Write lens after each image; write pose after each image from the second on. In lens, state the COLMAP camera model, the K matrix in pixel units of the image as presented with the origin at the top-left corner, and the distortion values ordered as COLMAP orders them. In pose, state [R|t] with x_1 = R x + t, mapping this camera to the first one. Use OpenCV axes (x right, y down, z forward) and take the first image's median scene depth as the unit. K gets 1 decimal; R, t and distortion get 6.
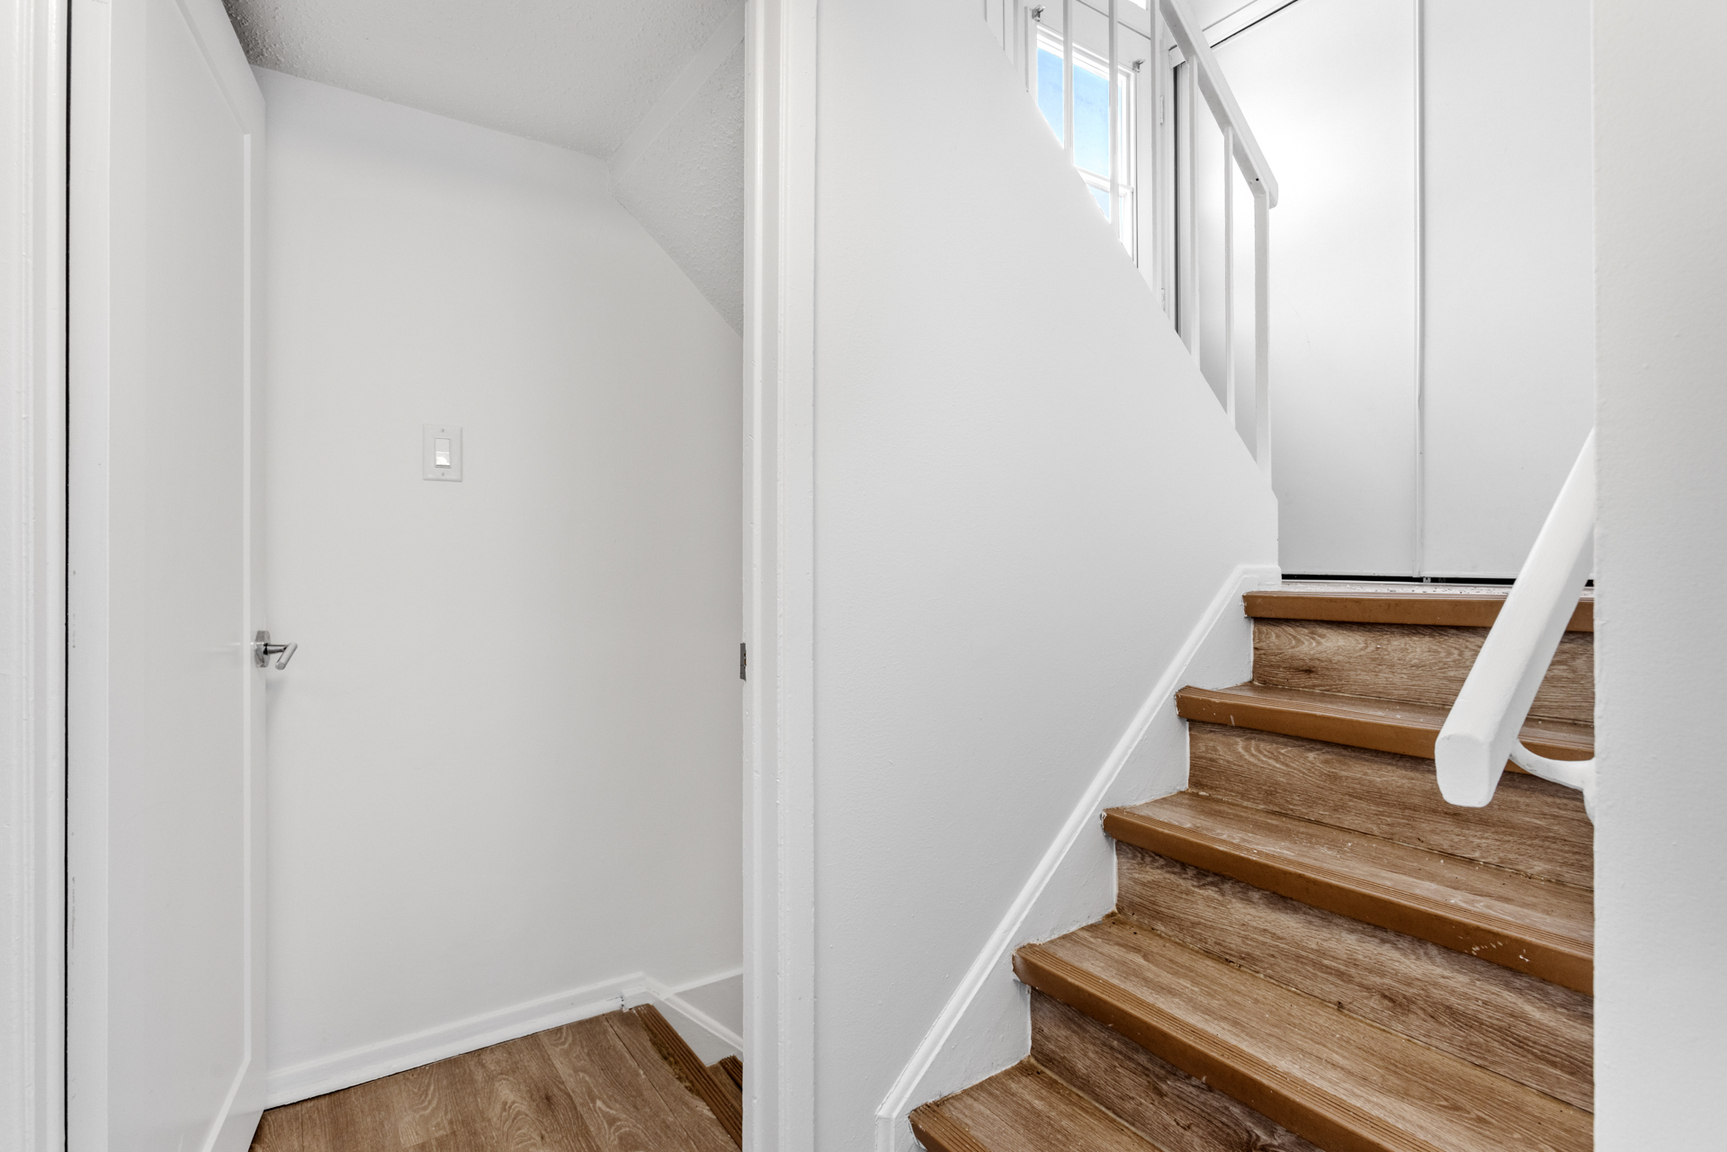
lens RADIAL K [[861.9, 0, 863.5], [0, 861.9, 576.0], [0, 0, 1]] dist [0.002333, 0.000560]
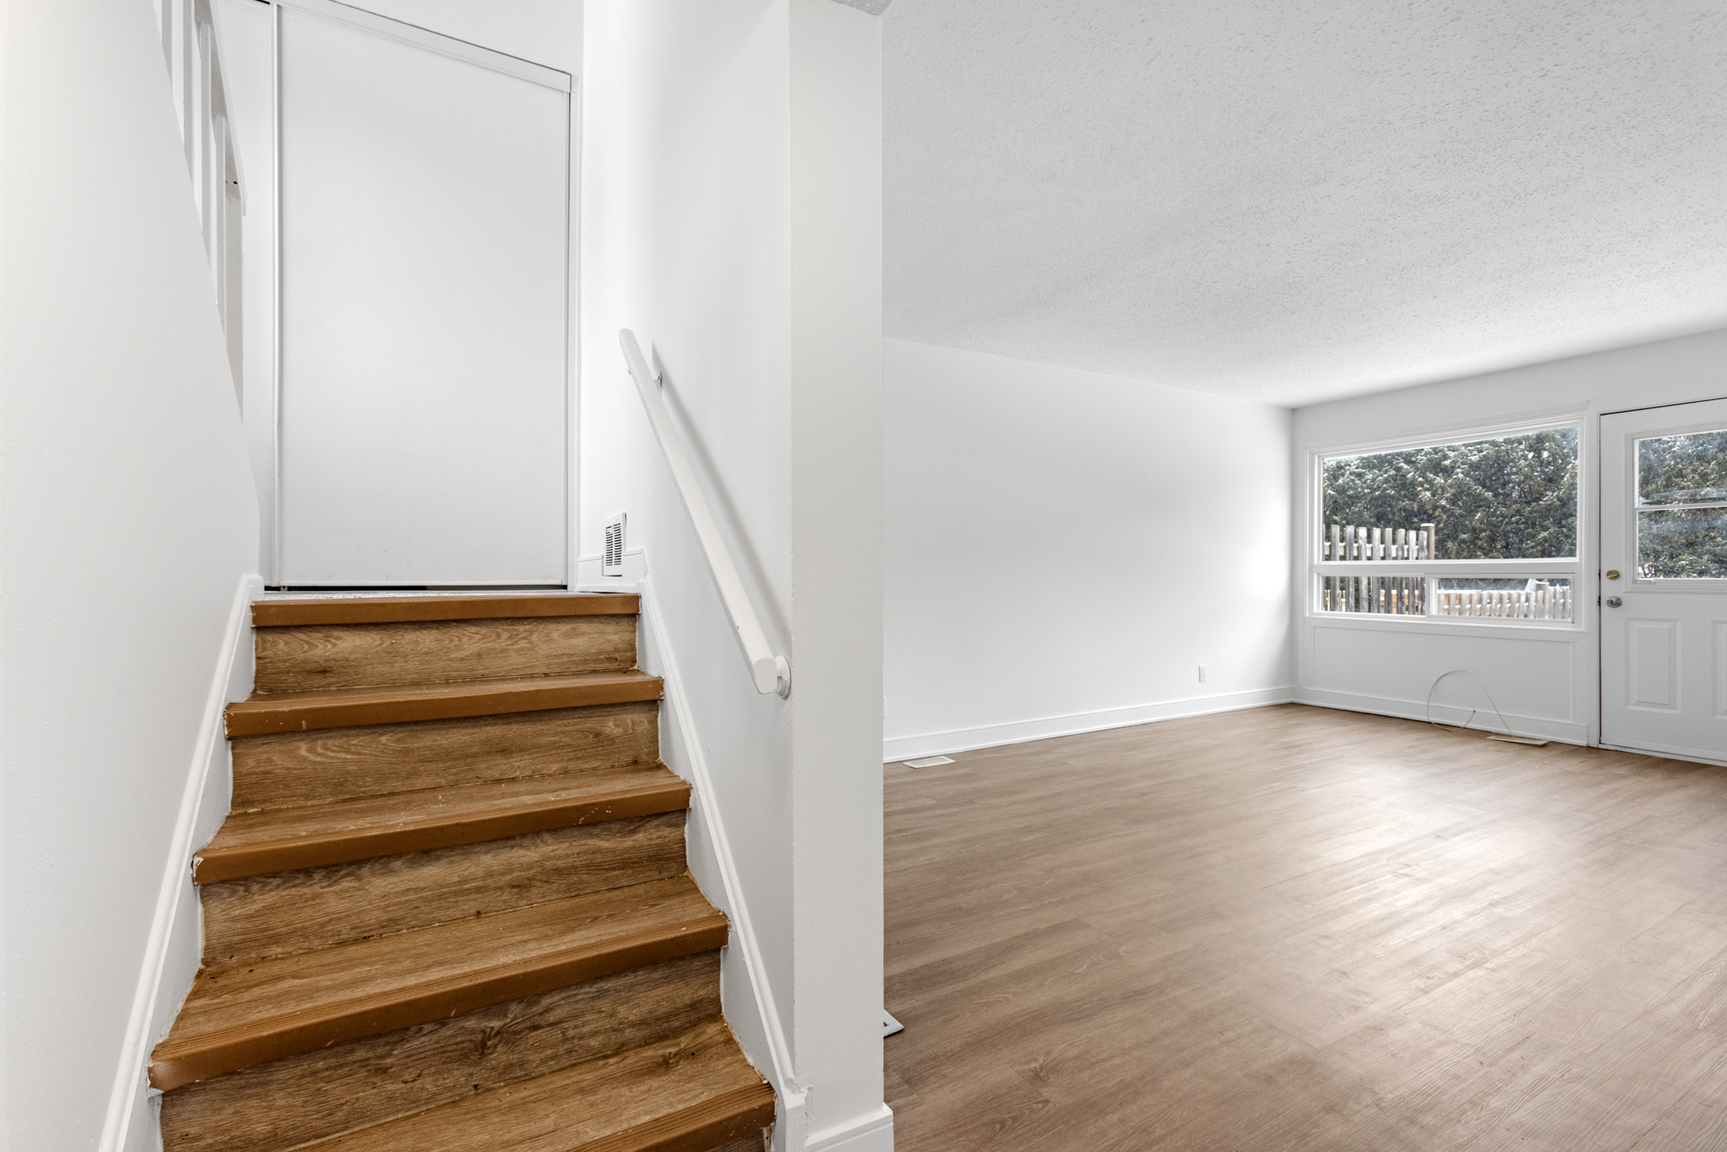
lens RADIAL K [[767.1, 0, 863.5], [0, 767.1, 576.0], [0, 0, 1]] dist [0.001677, 0.000413]
pose [[0.069293, -0.001478, 0.997595, -0.491792], [0.014106, 0.999900, 0.000502, -0.002447], [-0.997497, 0.014037, 0.069307, 0.294531]]
